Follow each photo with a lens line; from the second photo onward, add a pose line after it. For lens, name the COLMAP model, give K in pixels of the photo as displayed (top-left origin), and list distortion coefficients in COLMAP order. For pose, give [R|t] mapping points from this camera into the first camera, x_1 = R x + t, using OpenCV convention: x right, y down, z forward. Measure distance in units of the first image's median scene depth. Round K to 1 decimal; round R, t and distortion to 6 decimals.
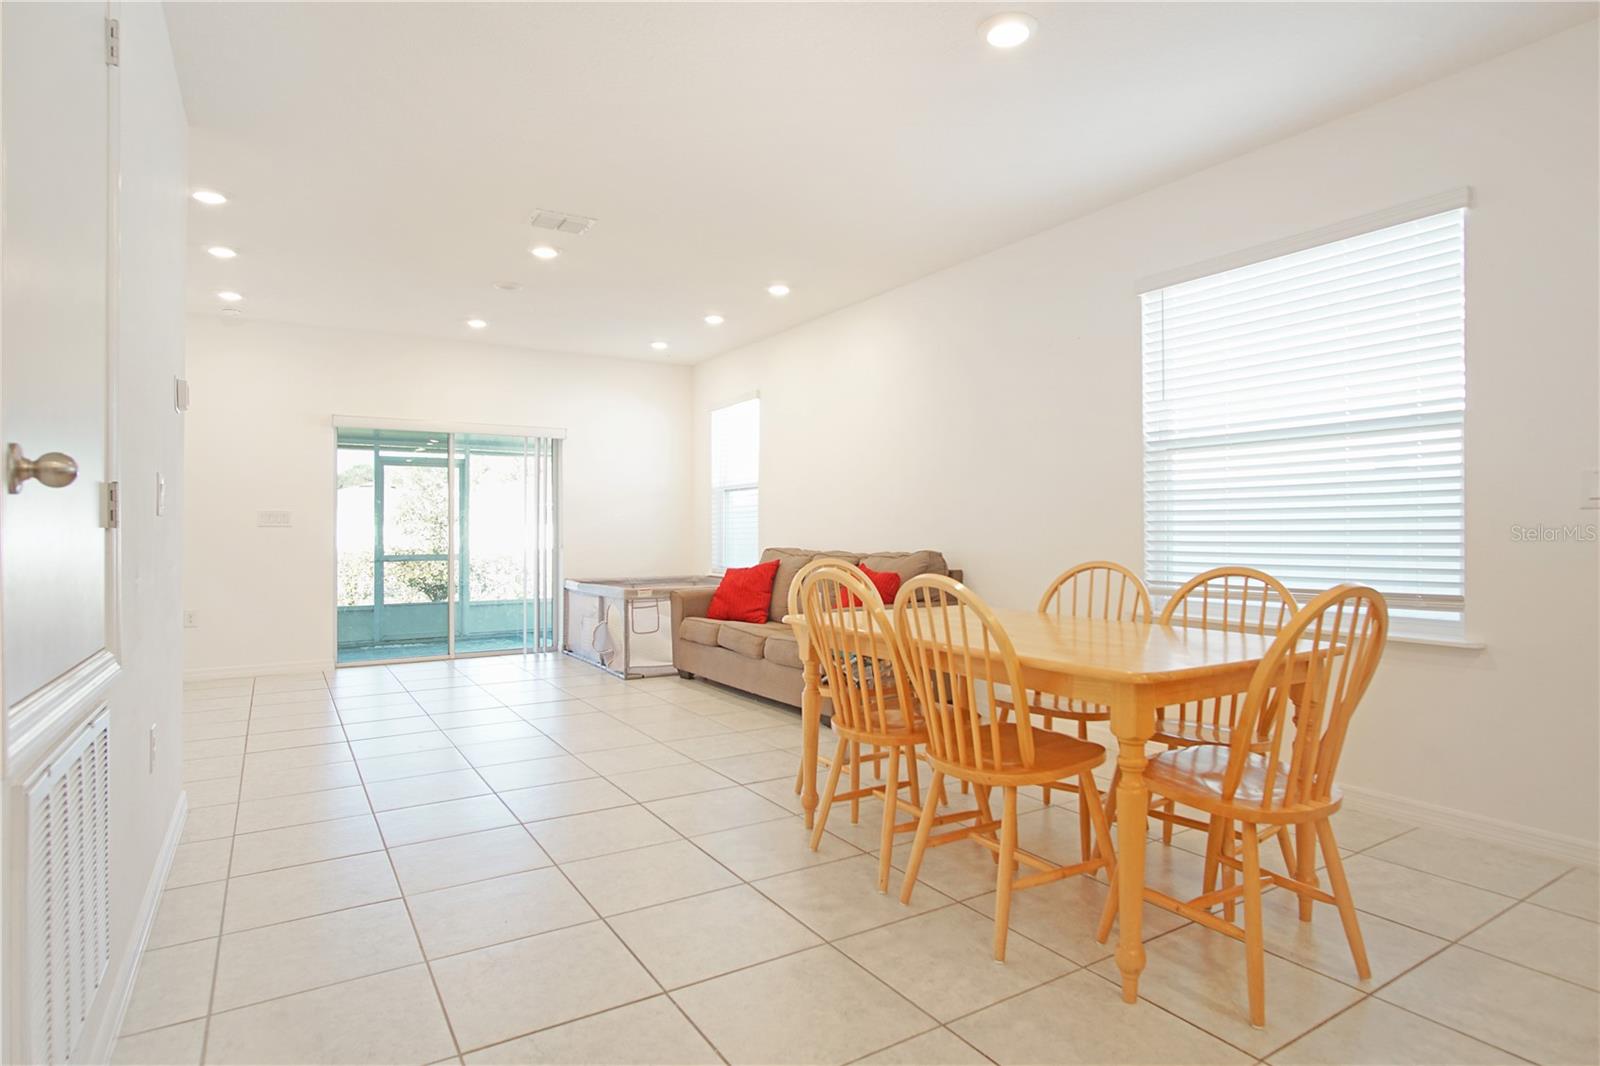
lens RADIAL K [[855.9, 0, 805.1], [0, 855.9, 541.3], [0, 0, 1]] dist [-0.001220, 0.000007]
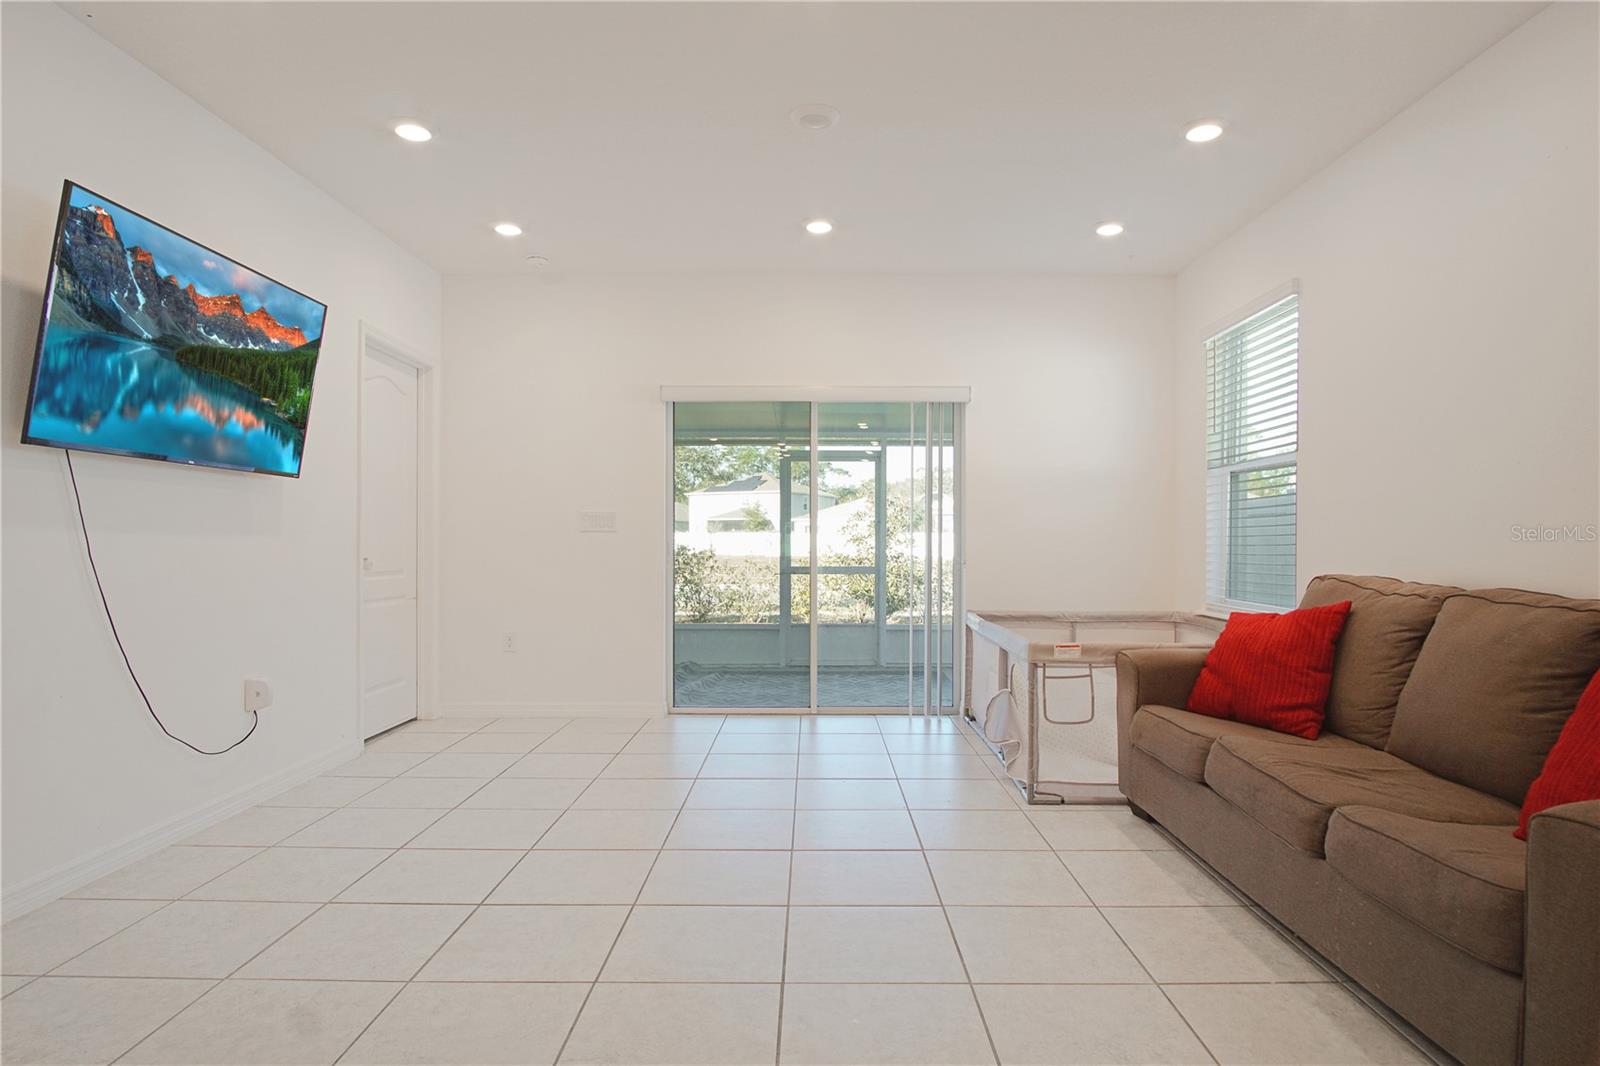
lens RADIAL K [[855.9, 0, 805.1], [0, 855.9, 541.3], [0, 0, 1]] dist [-0.001220, 0.000007]
pose [[0.844697, 0.007854, -0.535187, -0.032524], [-0.013313, 0.999891, -0.006339, -0.005626], [0.535079, 0.012479, 0.844710, 0.427090]]
